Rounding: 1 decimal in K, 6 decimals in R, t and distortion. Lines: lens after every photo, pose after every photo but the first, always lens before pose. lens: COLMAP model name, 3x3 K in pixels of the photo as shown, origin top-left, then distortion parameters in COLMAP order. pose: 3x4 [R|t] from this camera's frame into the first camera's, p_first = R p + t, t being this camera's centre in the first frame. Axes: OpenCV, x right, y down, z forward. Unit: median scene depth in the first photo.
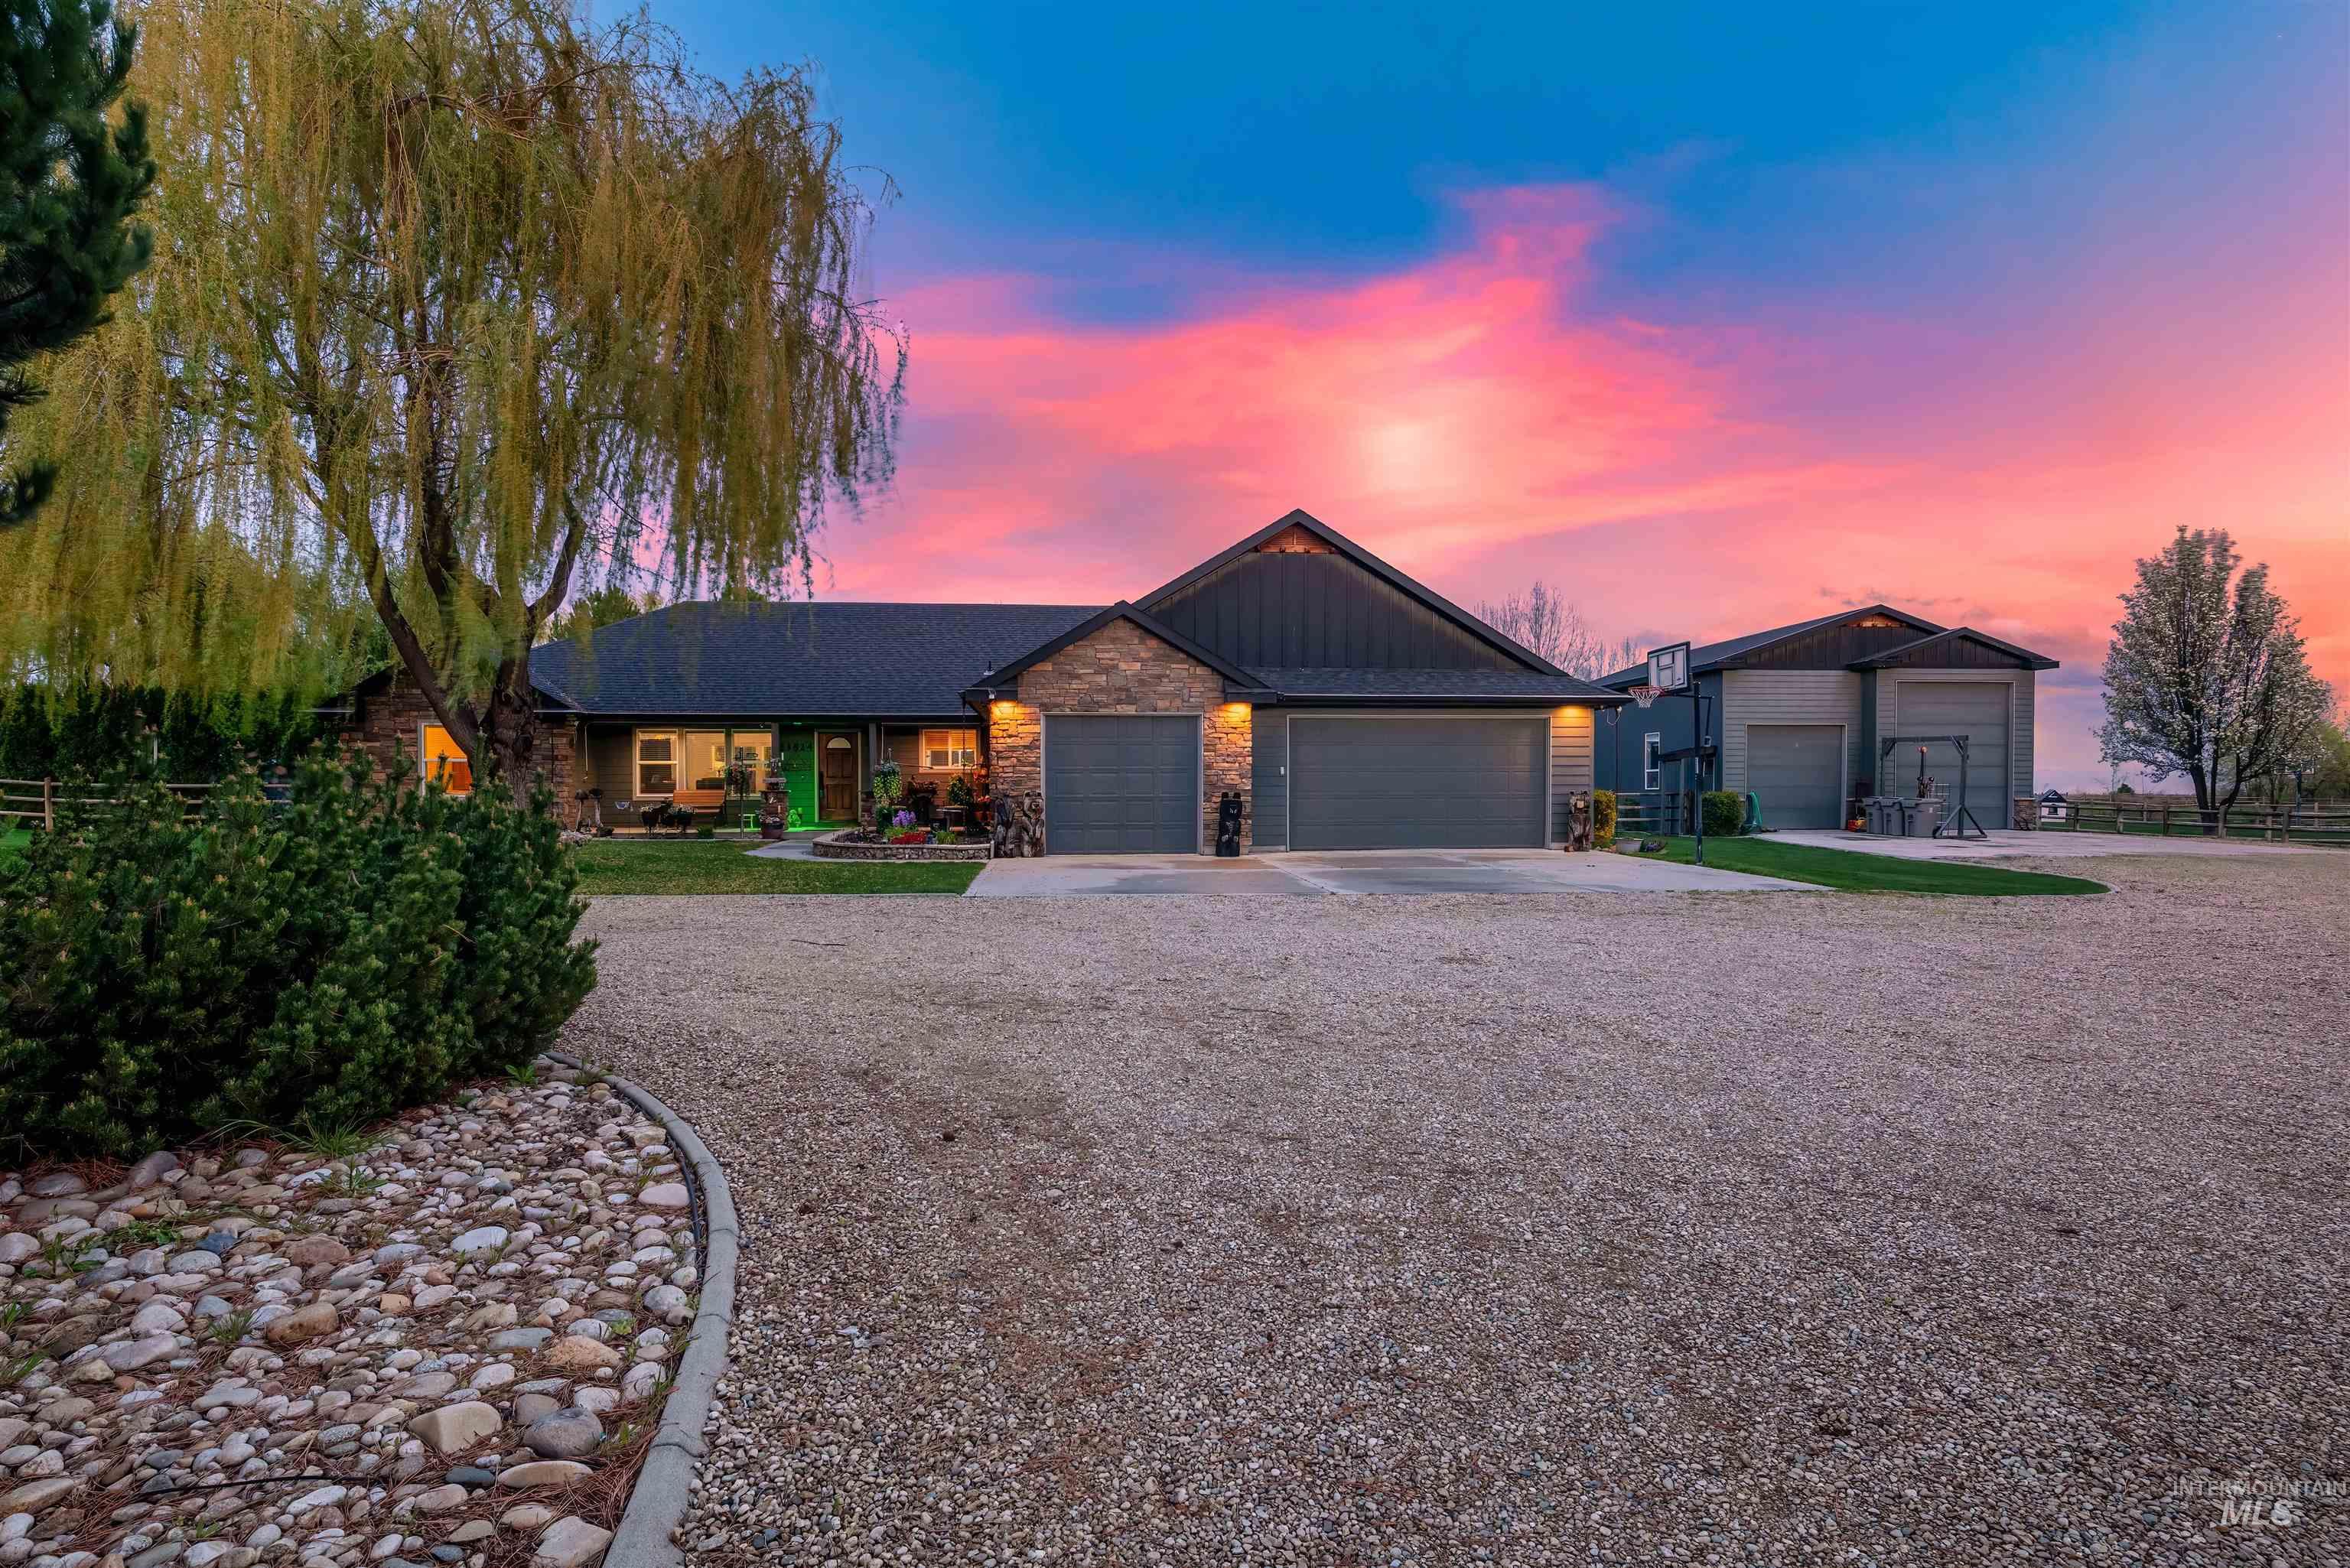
lens RADIAL K [[1161.7, 0, 1174.1], [0, 1161.7, 789.9], [0, 0, 1]] dist [-0.001781, -0.000117]
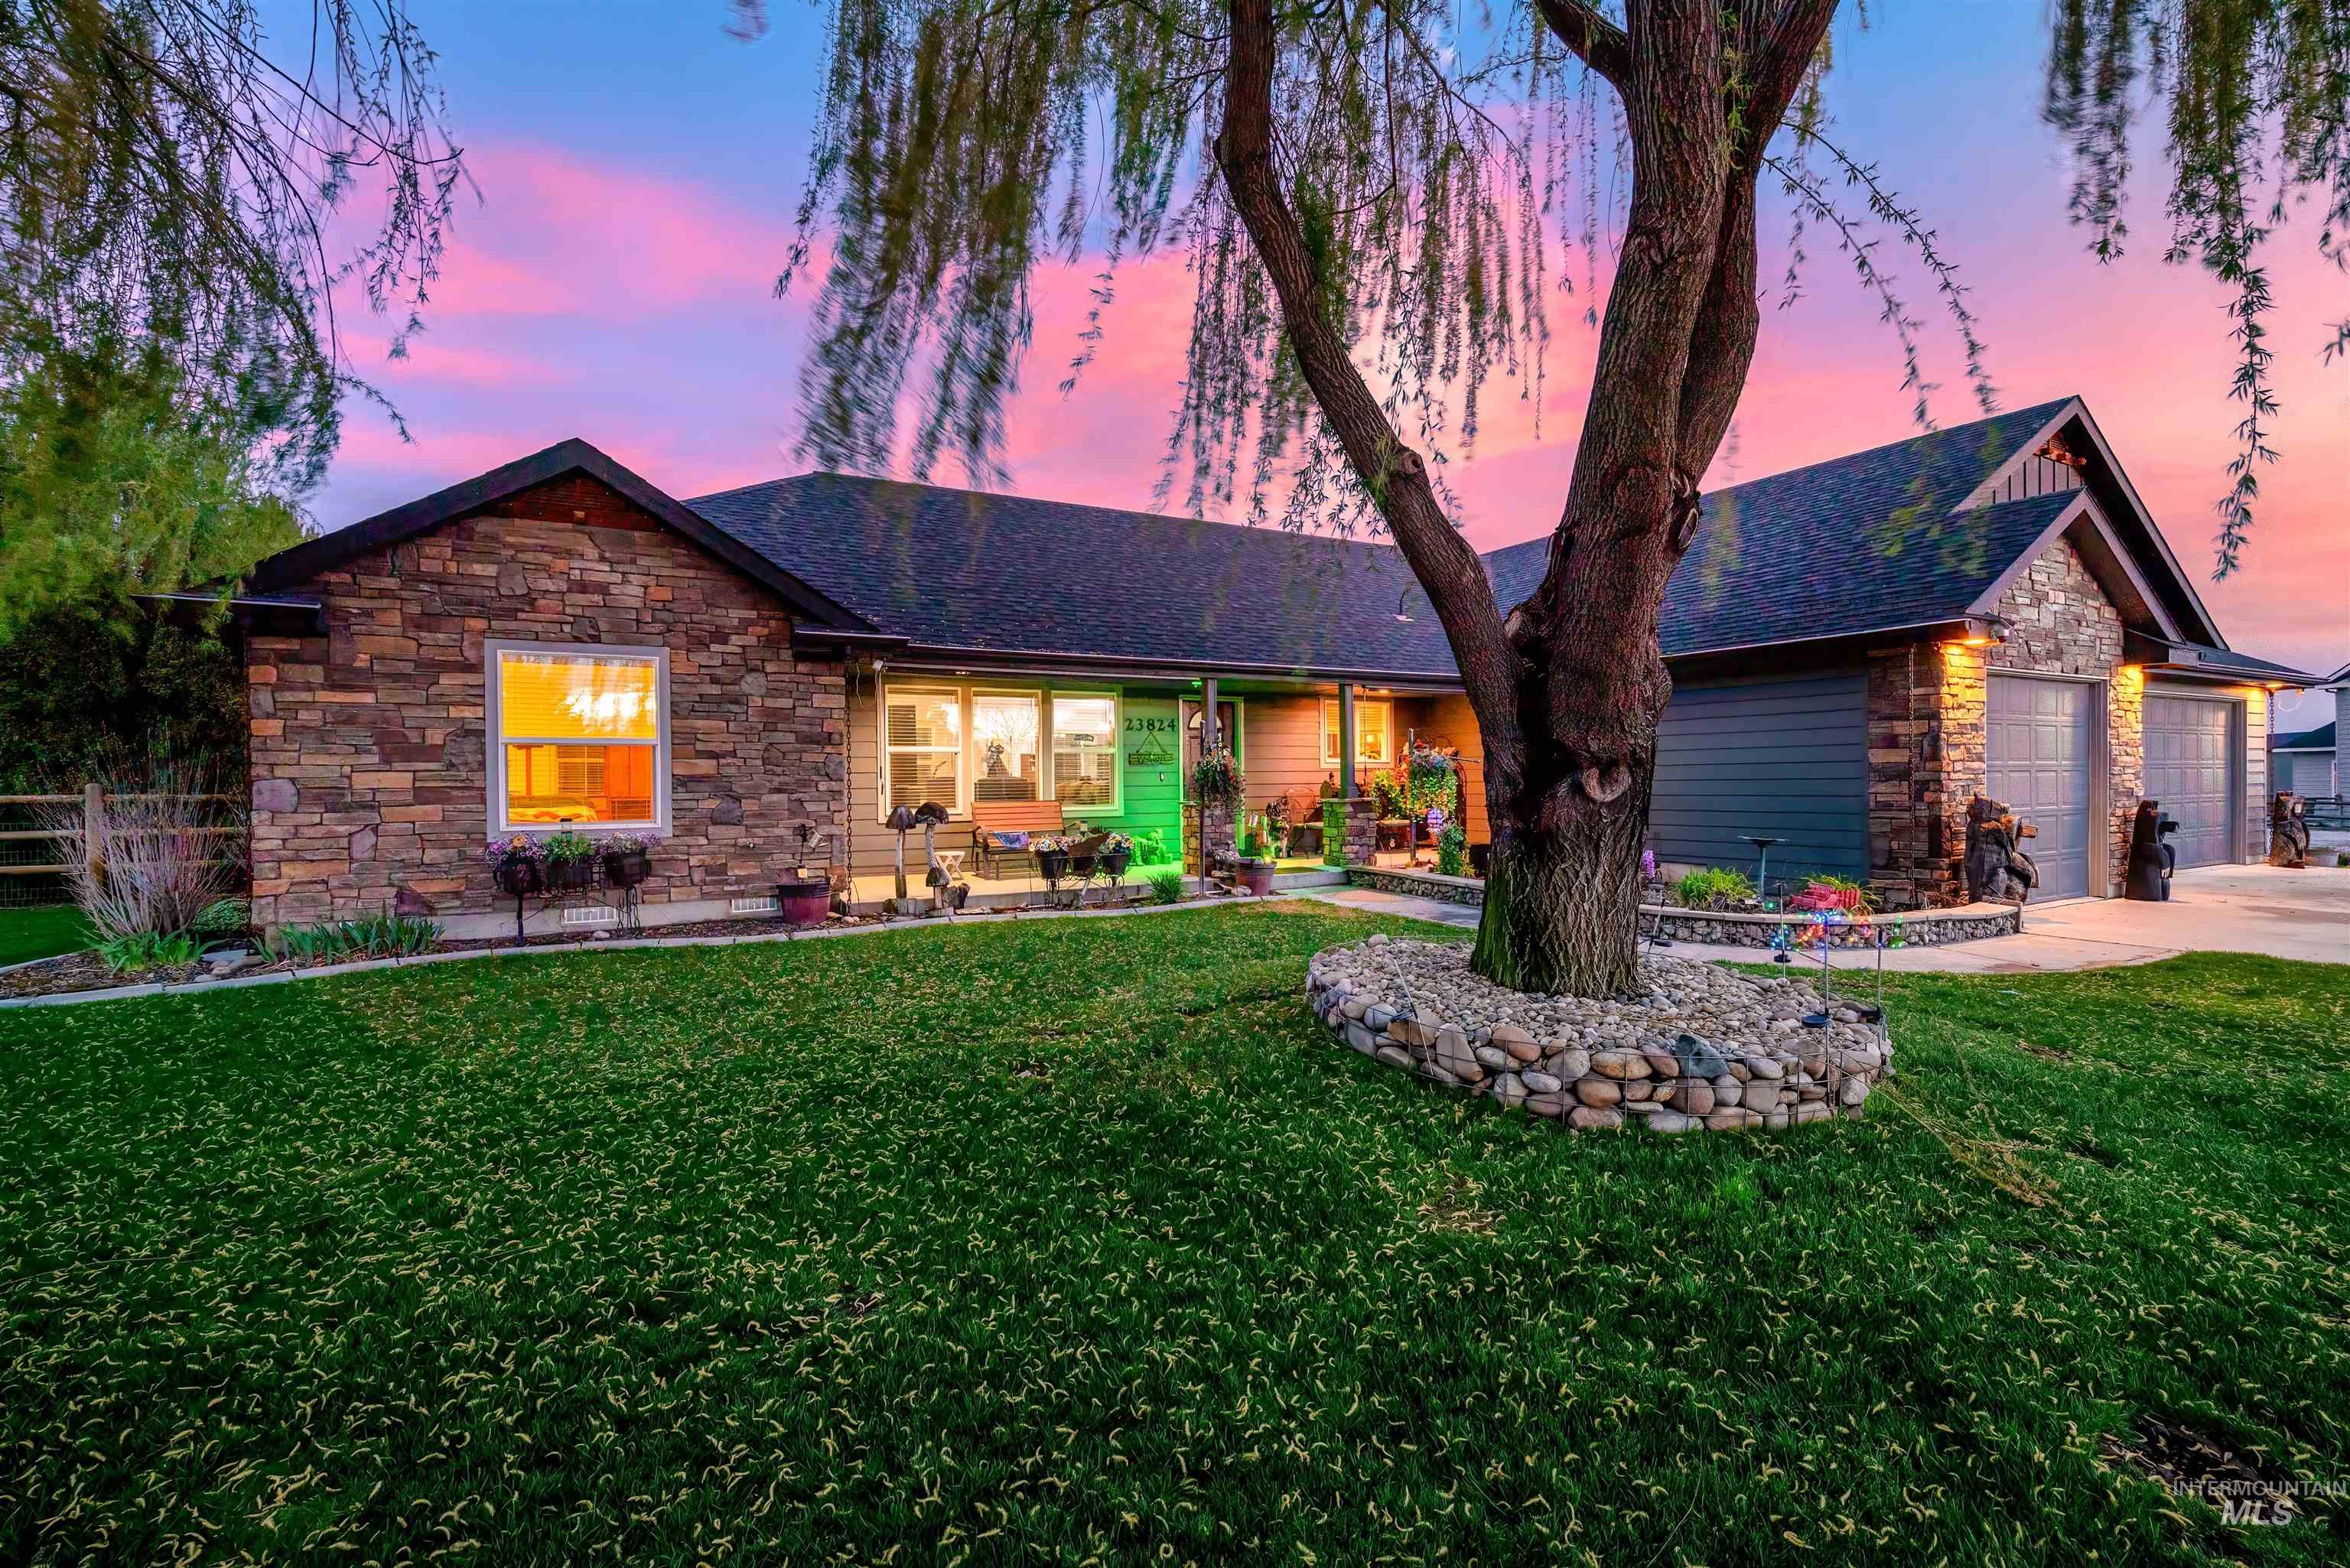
lens RADIAL K [[1020.3, 0, 1170.9], [0, 1020.3, 789.7], [0, 0, 1]] dist [-0.007511, 0.000011]
pose [[0.919731, -0.009048, 0.392445, -0.573409], [0.004480, 0.999911, 0.012556, -0.011730], [-0.392524, -0.009791, 0.919690, 0.582918]]
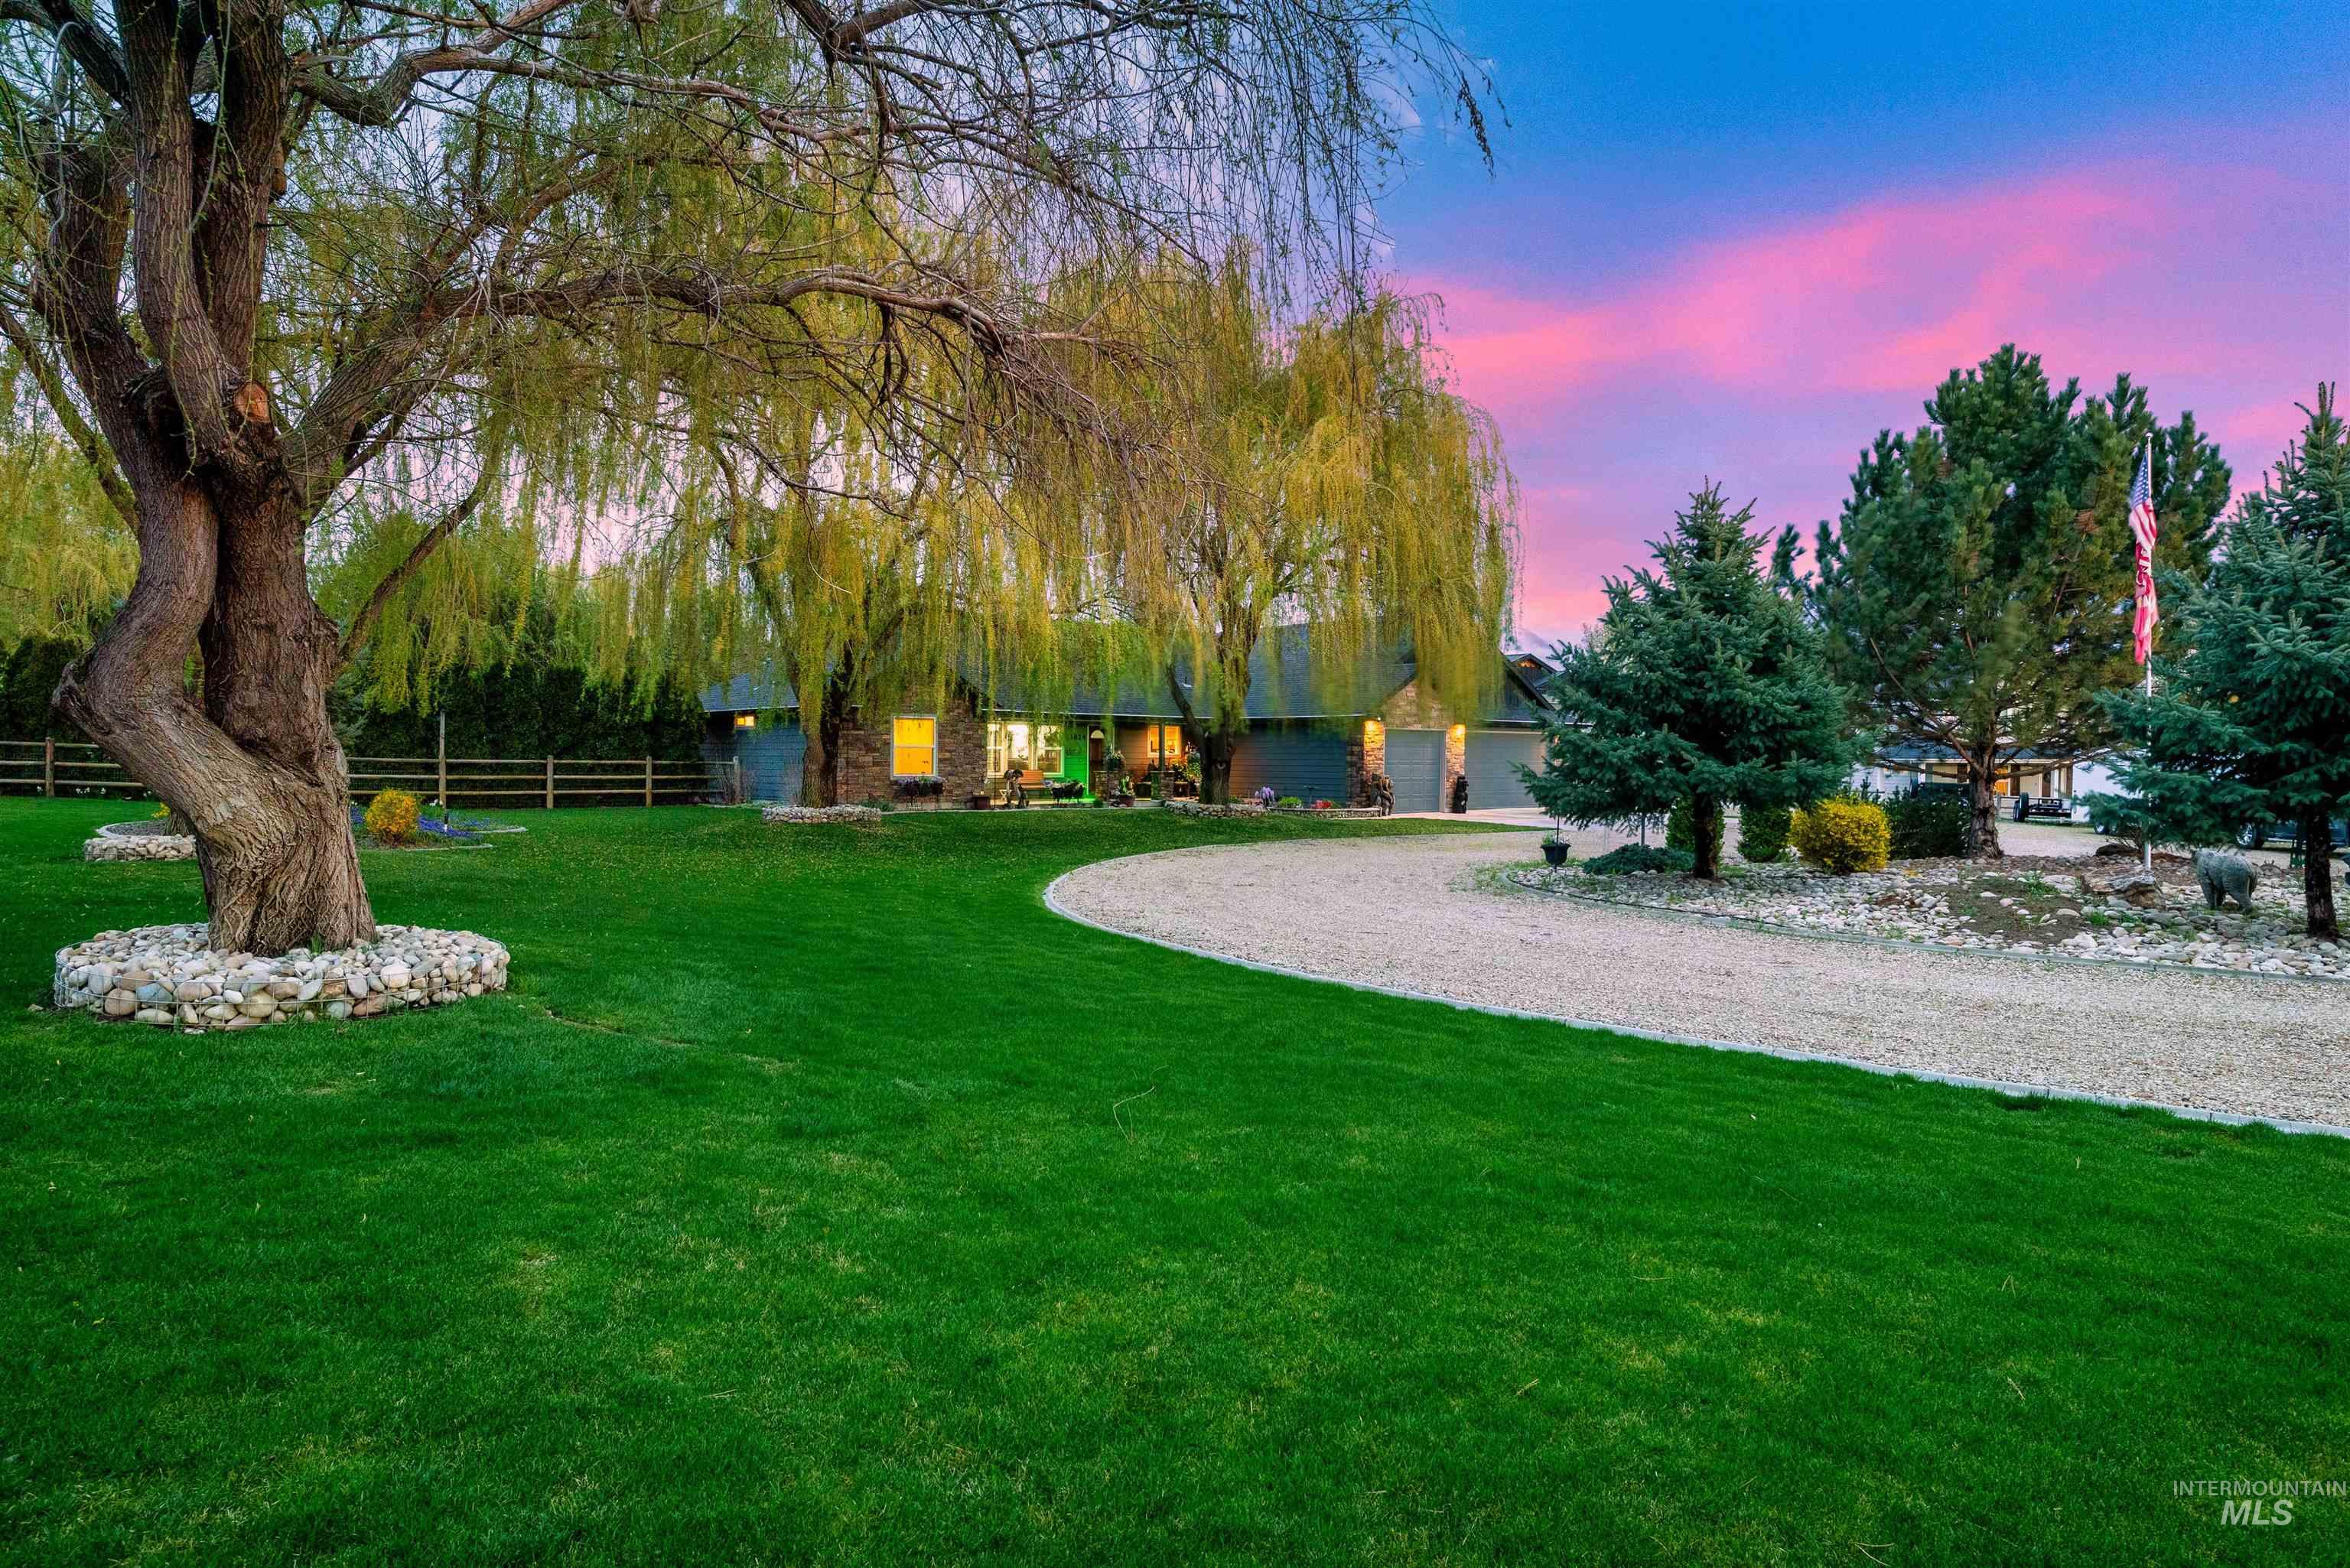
lens RADIAL K [[1359.6, 0, 1166.6], [0, 1359.6, 778.5], [0, 0, 1]] dist [-0.005389, -0.001062]
pose [[0.818255, 0.000220, 0.574856, -1.239572], [-0.014591, 0.999686, 0.020387, -0.024942], [-0.574670, -0.025069, 0.818001, -0.338832]]
